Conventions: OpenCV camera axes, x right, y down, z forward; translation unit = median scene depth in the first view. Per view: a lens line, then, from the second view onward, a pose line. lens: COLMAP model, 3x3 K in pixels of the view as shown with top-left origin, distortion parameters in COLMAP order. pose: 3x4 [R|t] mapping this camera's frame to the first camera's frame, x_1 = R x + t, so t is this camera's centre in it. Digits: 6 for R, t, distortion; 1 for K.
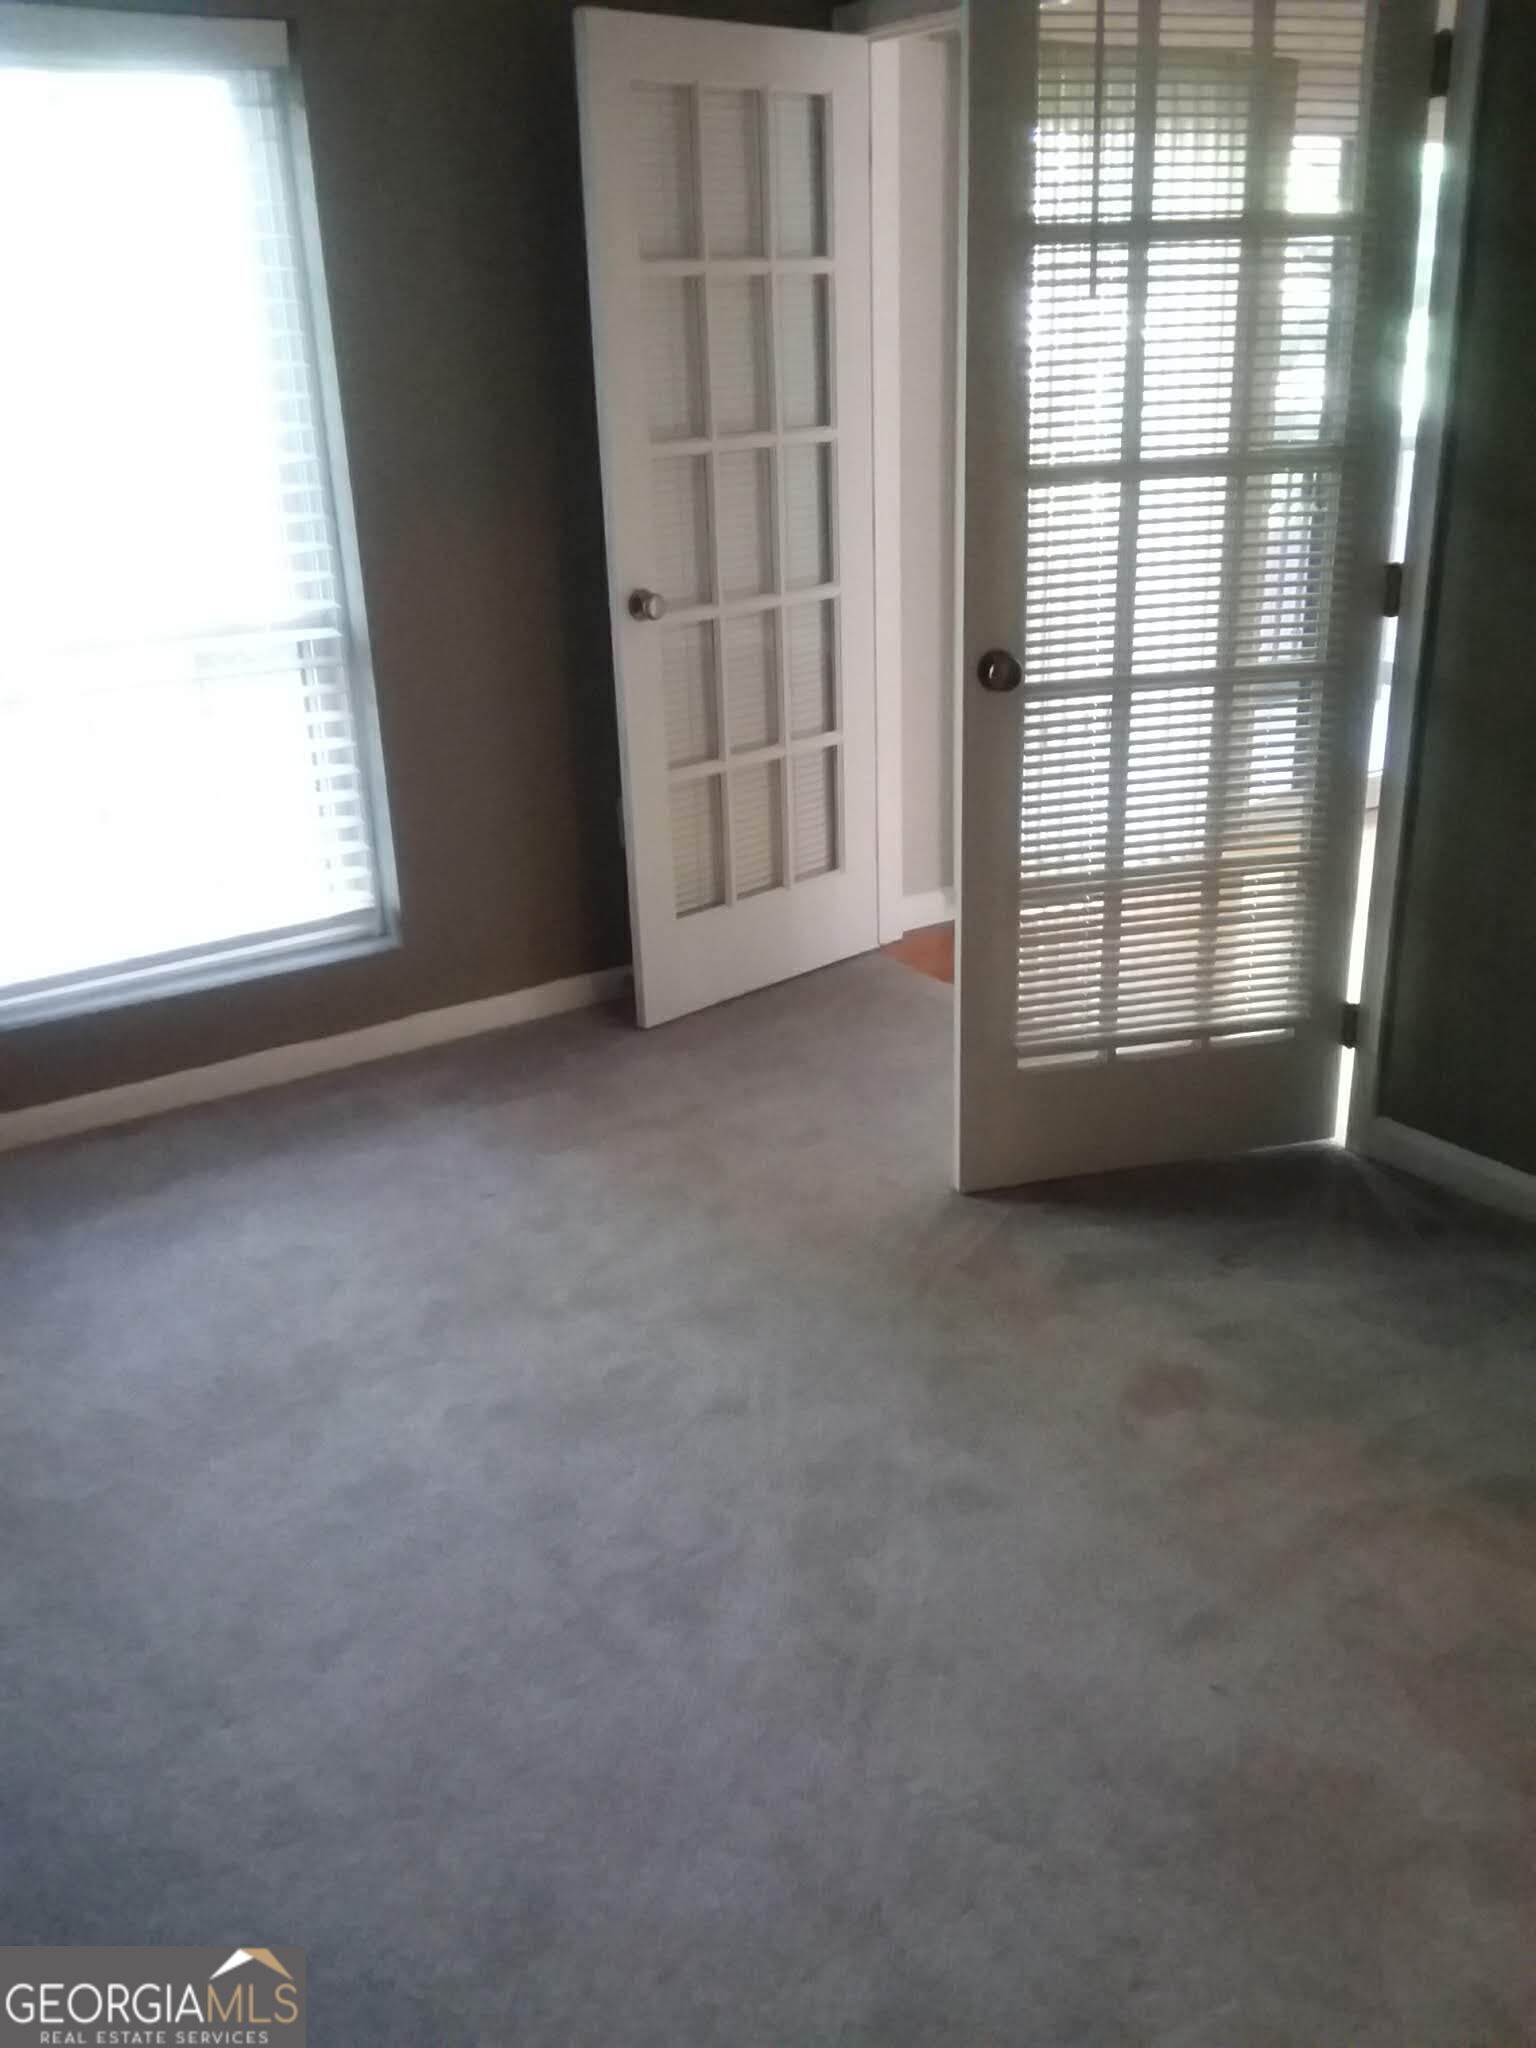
lens RADIAL K [[1769.8, 0, 765.4], [0, 1769.8, 1040.1], [0, 0, 1]] dist [0.035482, -0.043440]
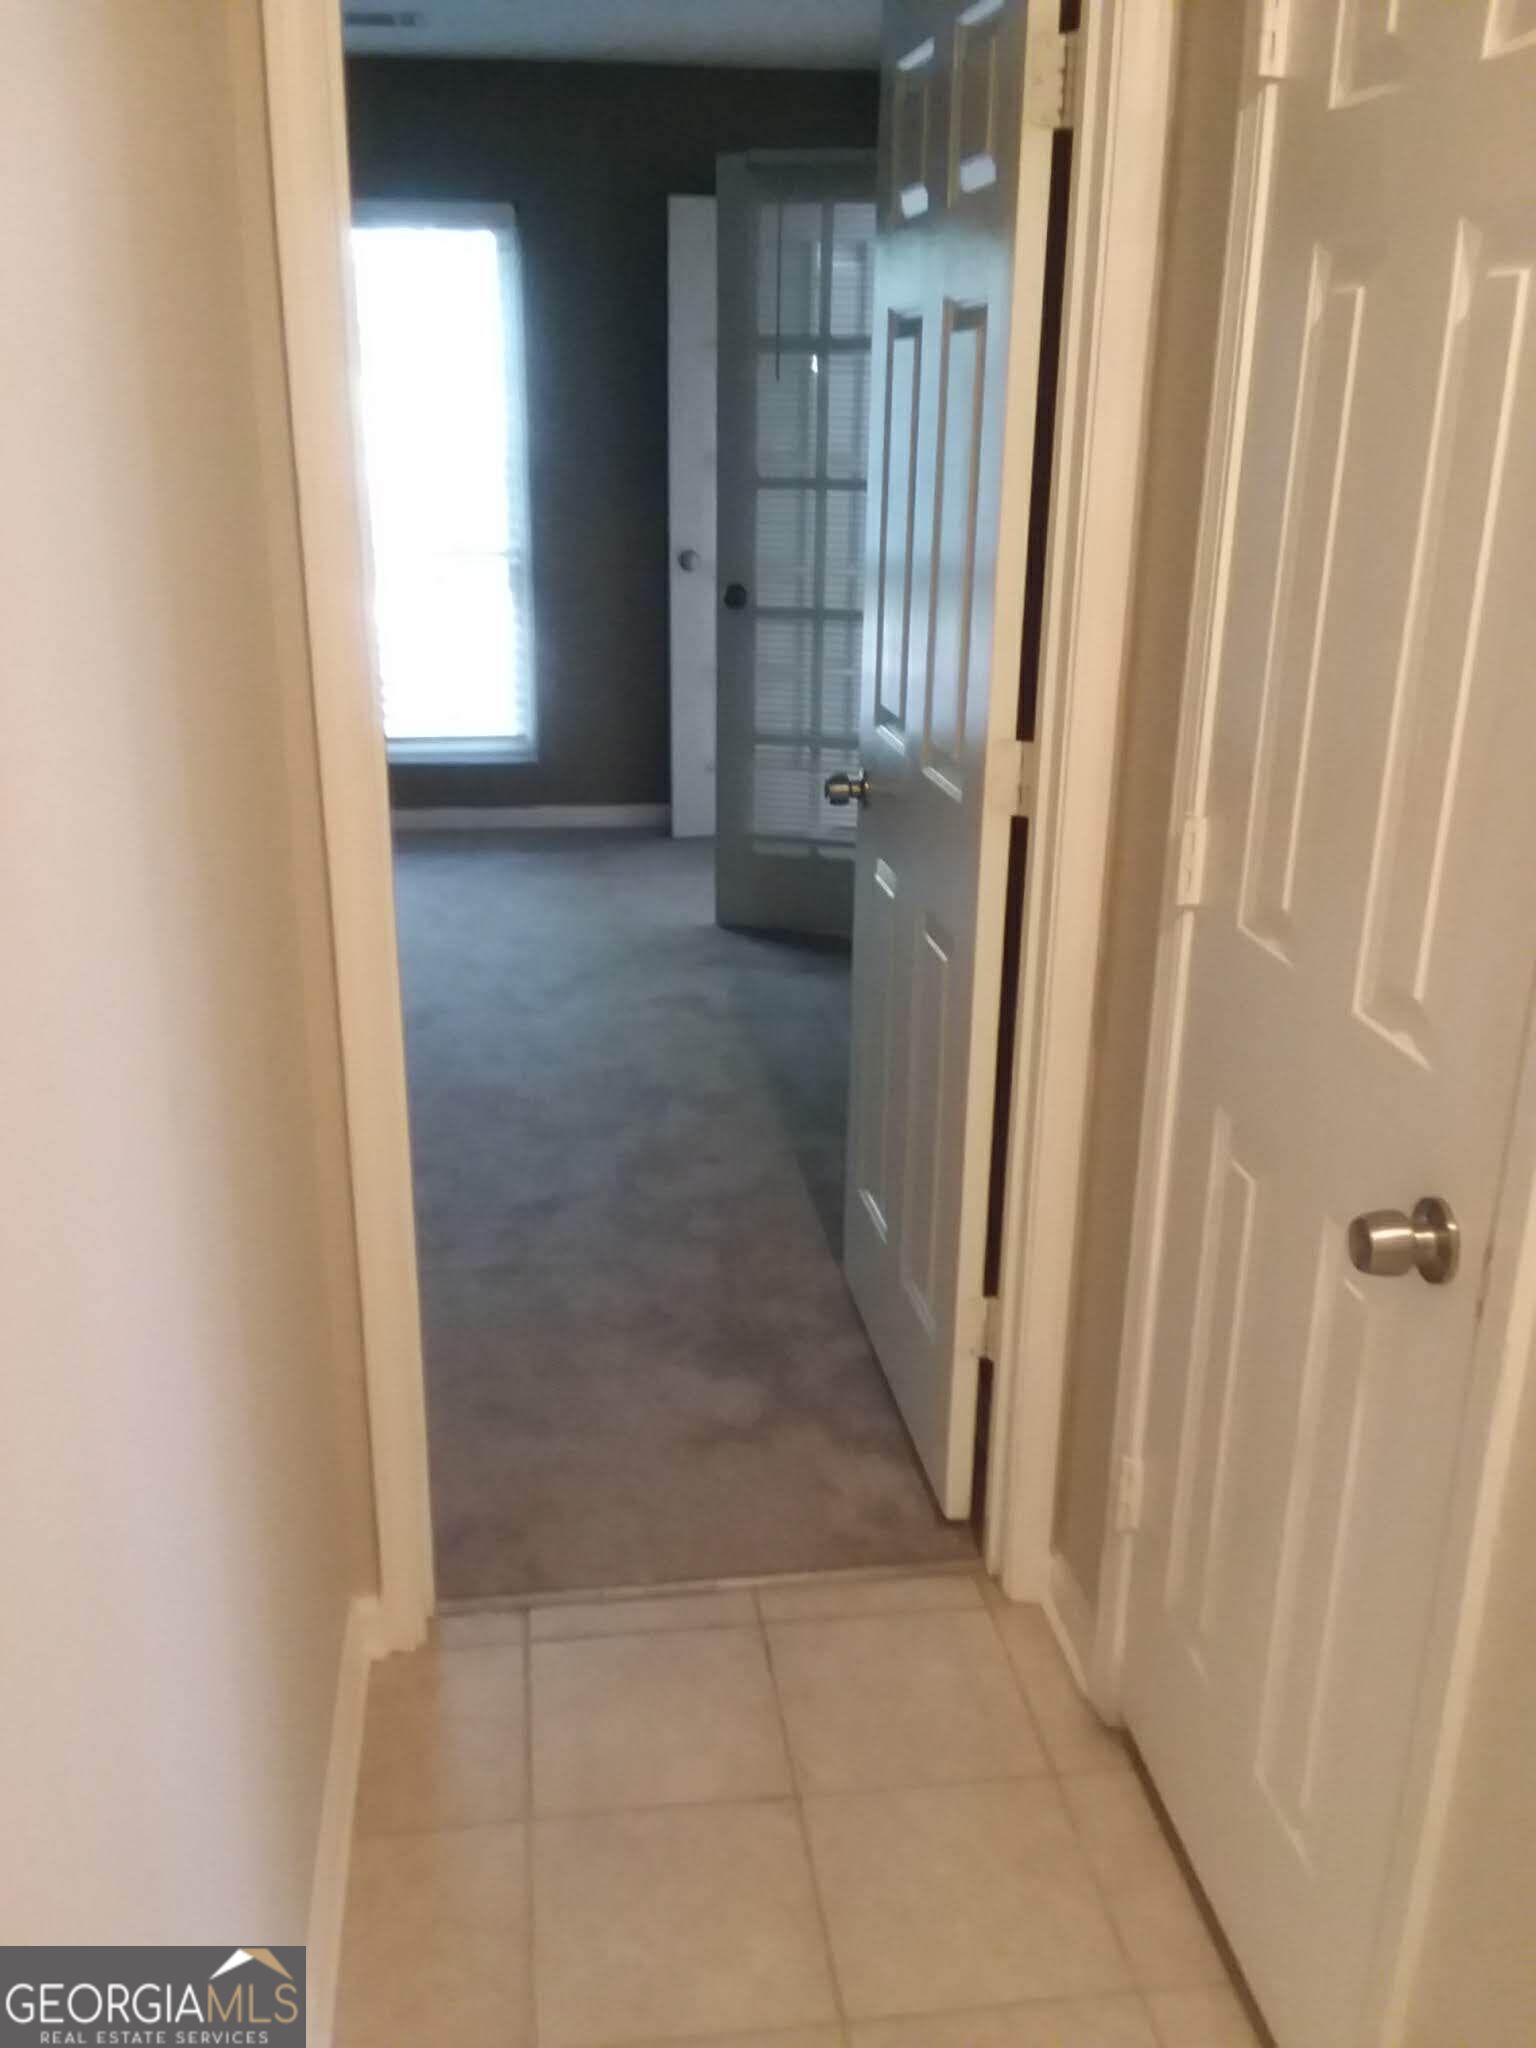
lens RADIAL K [[1769.8, 0, 765.4], [0, 1769.8, 1040.1], [0, 0, 1]] dist [0.035482, -0.043440]
pose [[0.896736, 0.191357, -0.399057, 0.772156], [-0.201190, 0.979395, 0.017540, 0.143915], [0.394191, 0.064557, 0.916758, -0.431167]]
